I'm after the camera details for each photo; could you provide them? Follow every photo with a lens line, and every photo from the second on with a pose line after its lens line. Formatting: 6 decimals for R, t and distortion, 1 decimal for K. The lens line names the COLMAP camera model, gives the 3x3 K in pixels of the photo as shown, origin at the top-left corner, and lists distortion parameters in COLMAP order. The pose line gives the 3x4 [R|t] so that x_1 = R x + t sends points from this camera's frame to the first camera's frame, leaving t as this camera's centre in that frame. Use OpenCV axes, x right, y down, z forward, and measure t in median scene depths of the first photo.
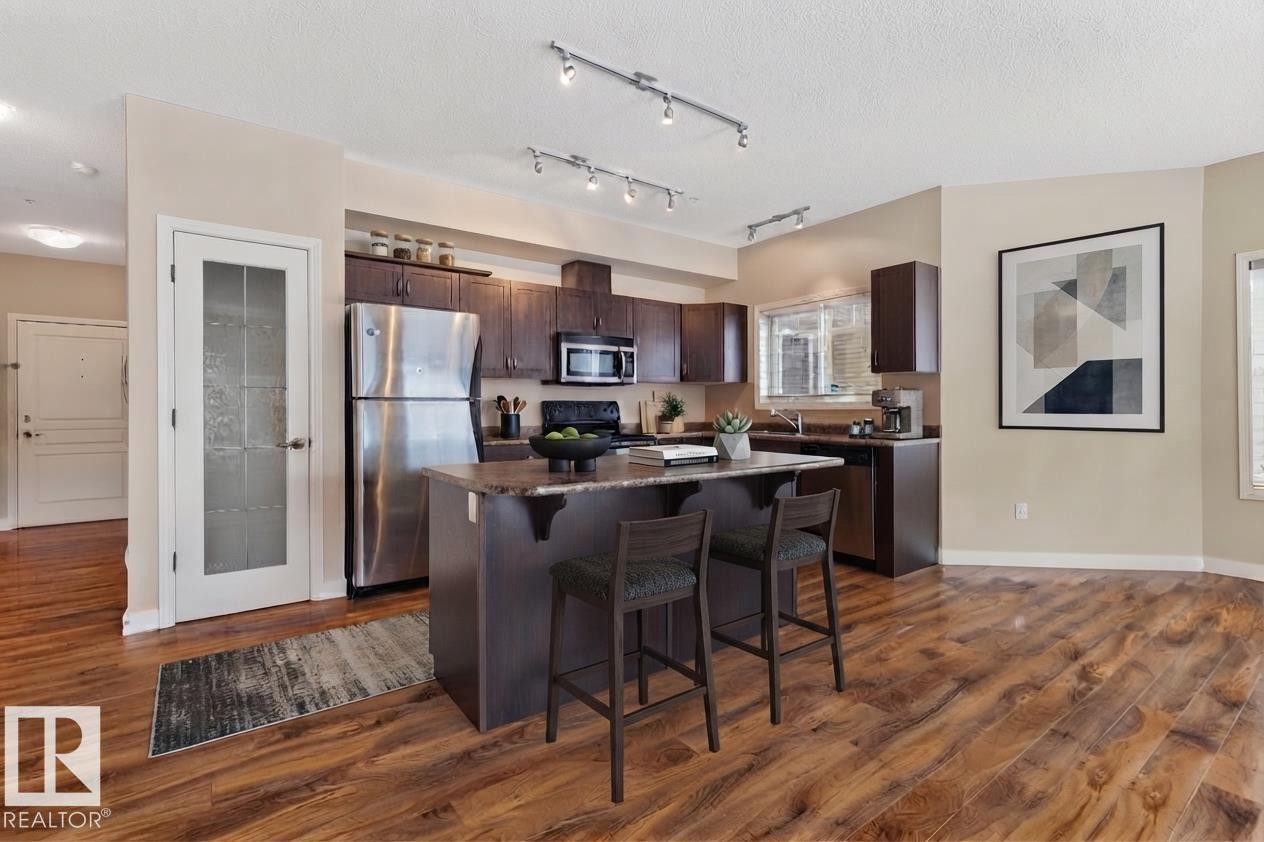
lens RADIAL K [[553.8, 0, 632.0], [0, 553.8, 421.0], [0, 0, 1]] dist [-0.000145, -0.000053]
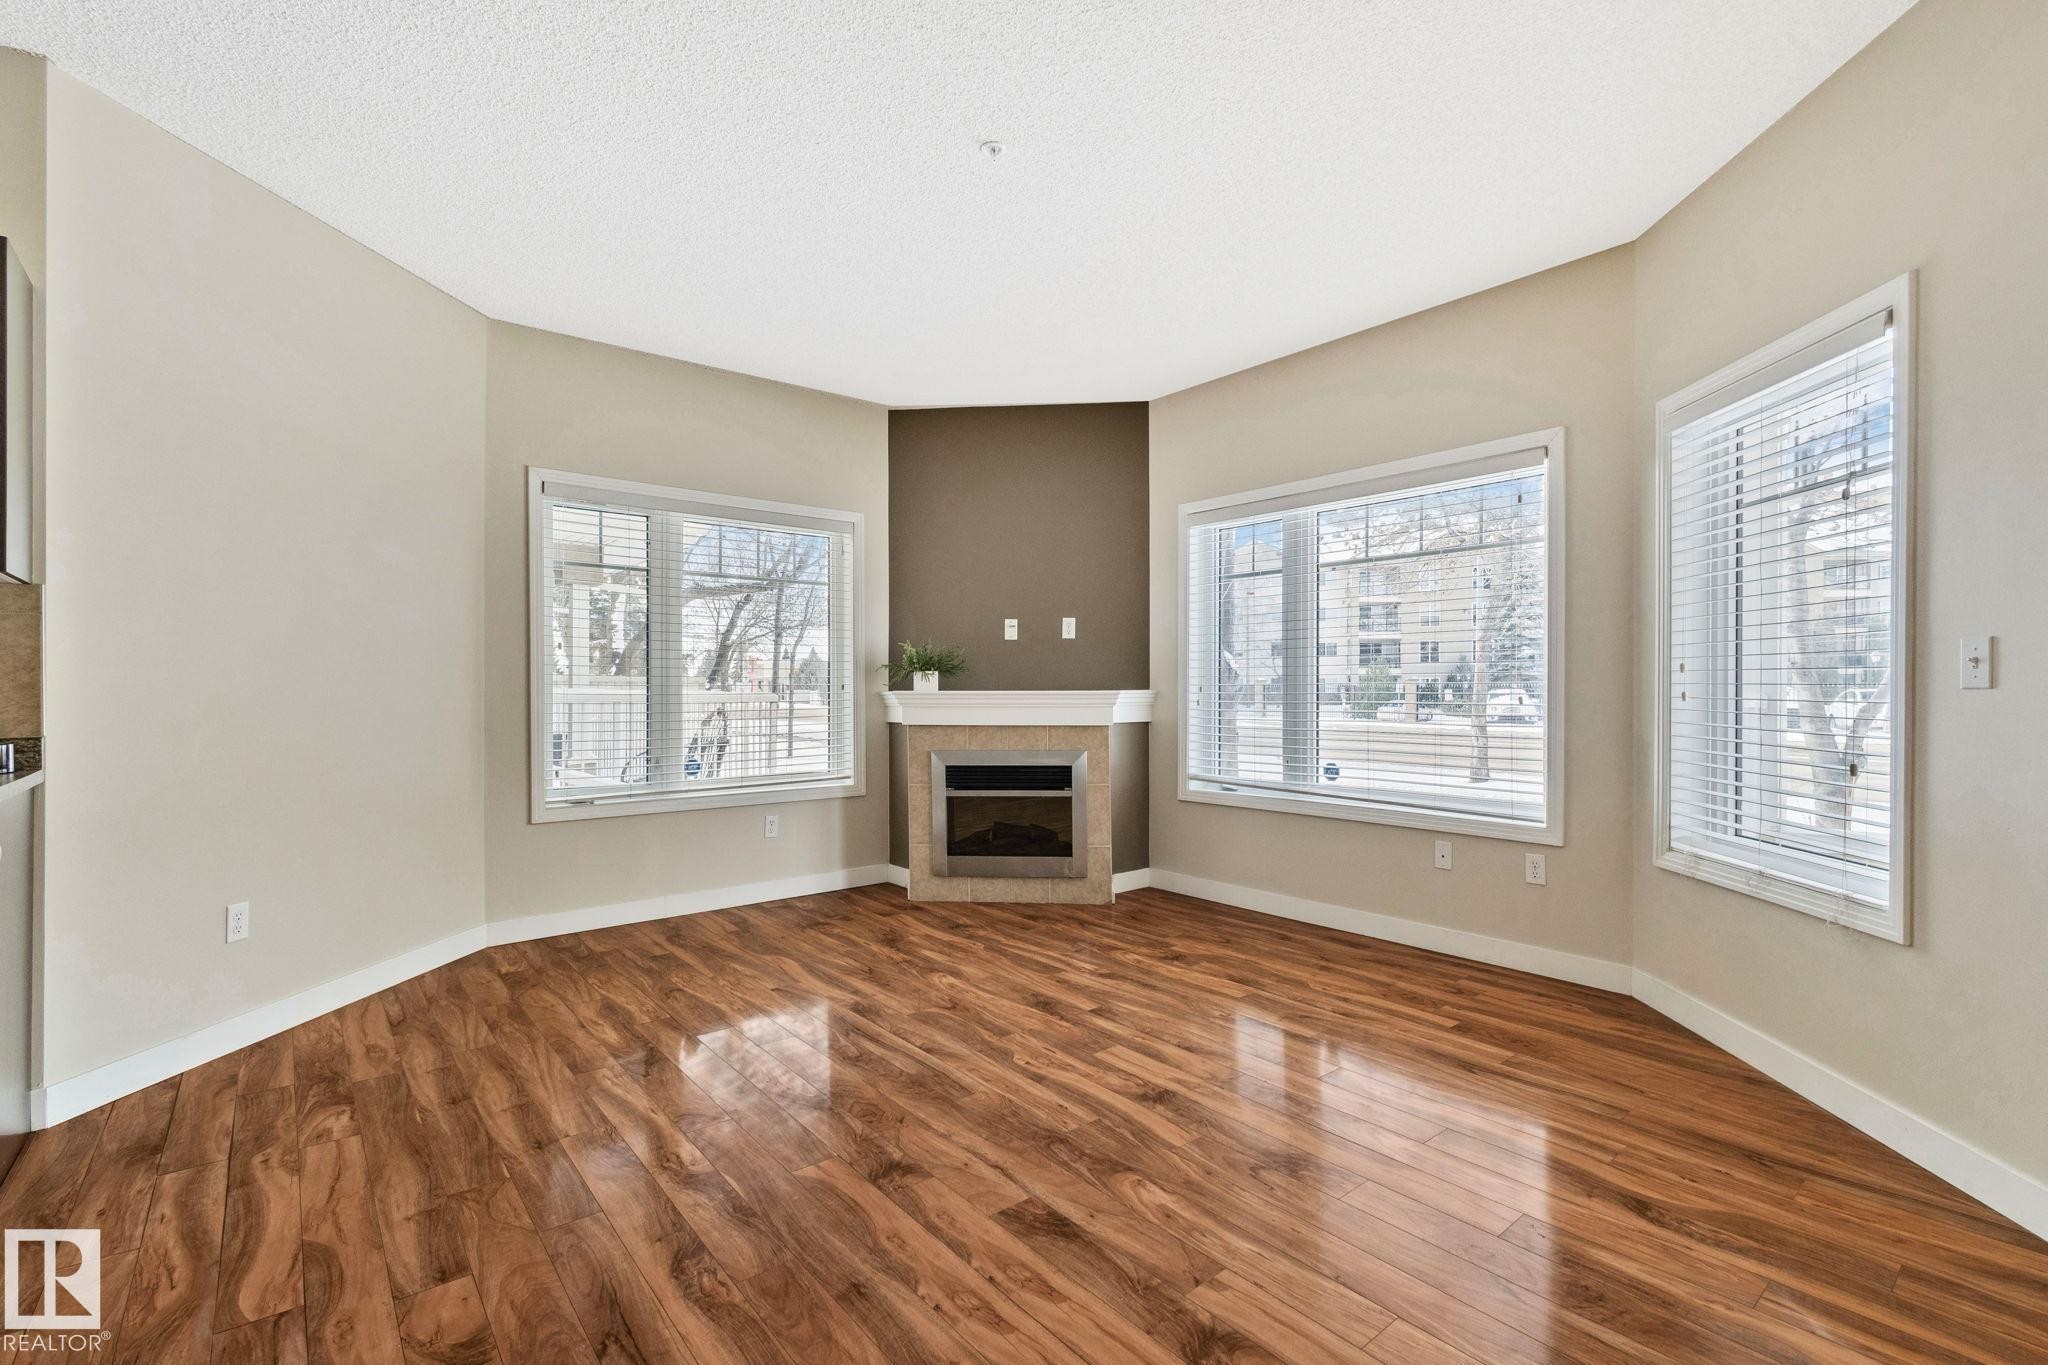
lens RADIAL K [[897.3, 0, 1024.0], [0, 897.3, 682.5], [0, 0, 1]] dist [-0.000145, -0.000053]
pose [[-0.090493, 0.021346, 0.995668, -0.095169], [0.001886, 0.999772, -0.021263, -0.014142], [-0.995895, -0.000046, -0.090513, 0.618575]]
